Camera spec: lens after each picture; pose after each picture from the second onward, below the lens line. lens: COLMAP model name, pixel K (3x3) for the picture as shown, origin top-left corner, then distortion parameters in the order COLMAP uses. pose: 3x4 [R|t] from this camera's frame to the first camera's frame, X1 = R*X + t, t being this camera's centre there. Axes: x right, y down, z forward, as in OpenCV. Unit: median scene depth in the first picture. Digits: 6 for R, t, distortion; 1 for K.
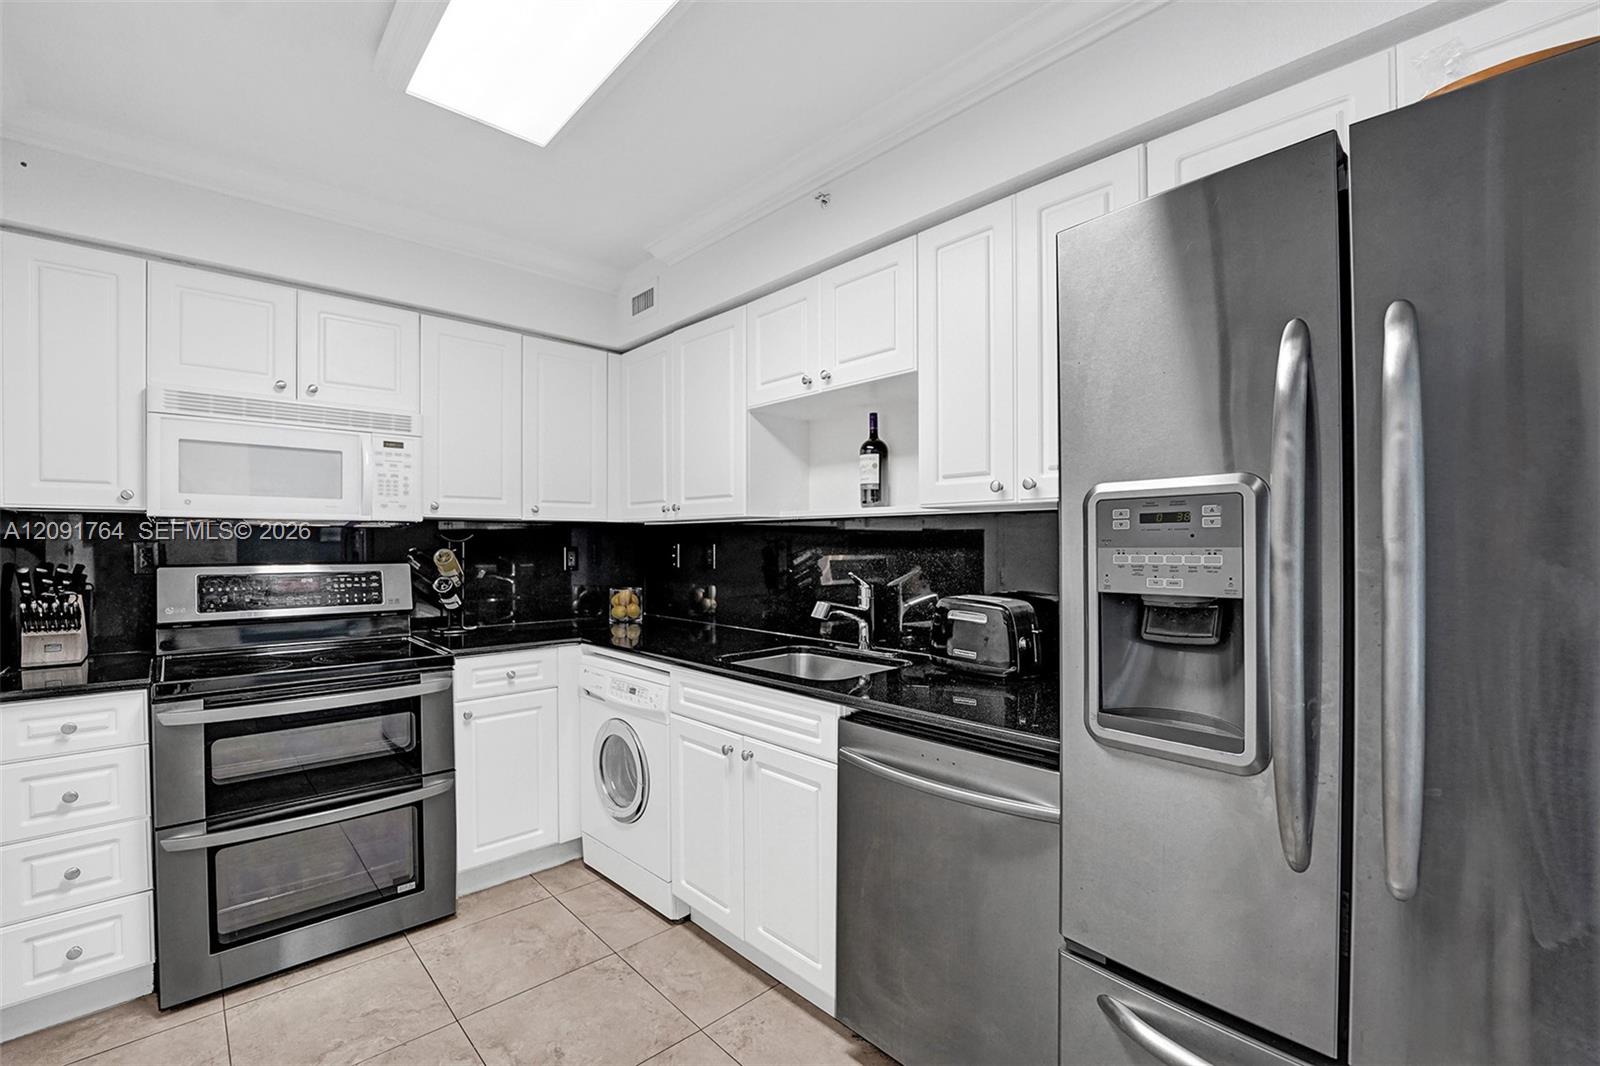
lens RADIAL K [[686.6, 0, 798.6], [0, 686.6, 541.8], [0, 0, 1]] dist [-0.023782, 0.004460]
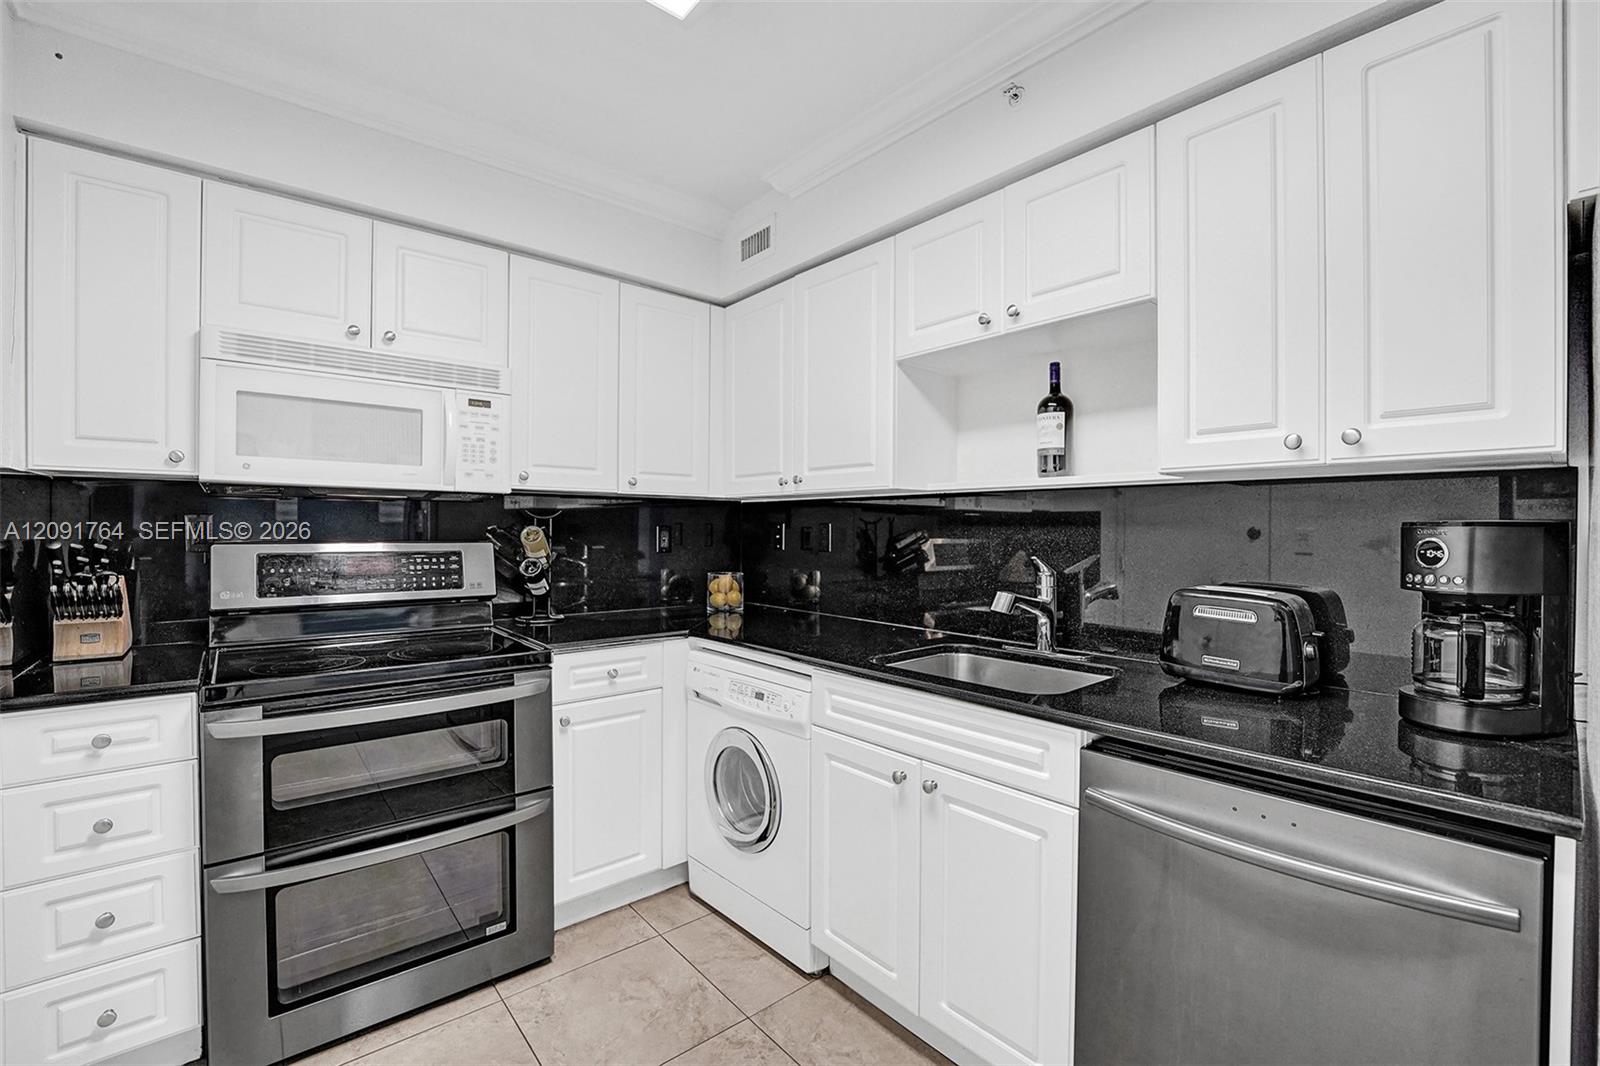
lens RADIAL K [[685.3, 0, 808.9], [0, 685.3, 525.5], [0, 0, 1]] dist [-0.023196, 0.003677]
pose [[0.999068, 0.005764, -0.042786, -0.154663], [-0.005872, 0.999980, -0.002393, 0.011639], [0.042771, 0.002642, 0.999081, 0.174751]]
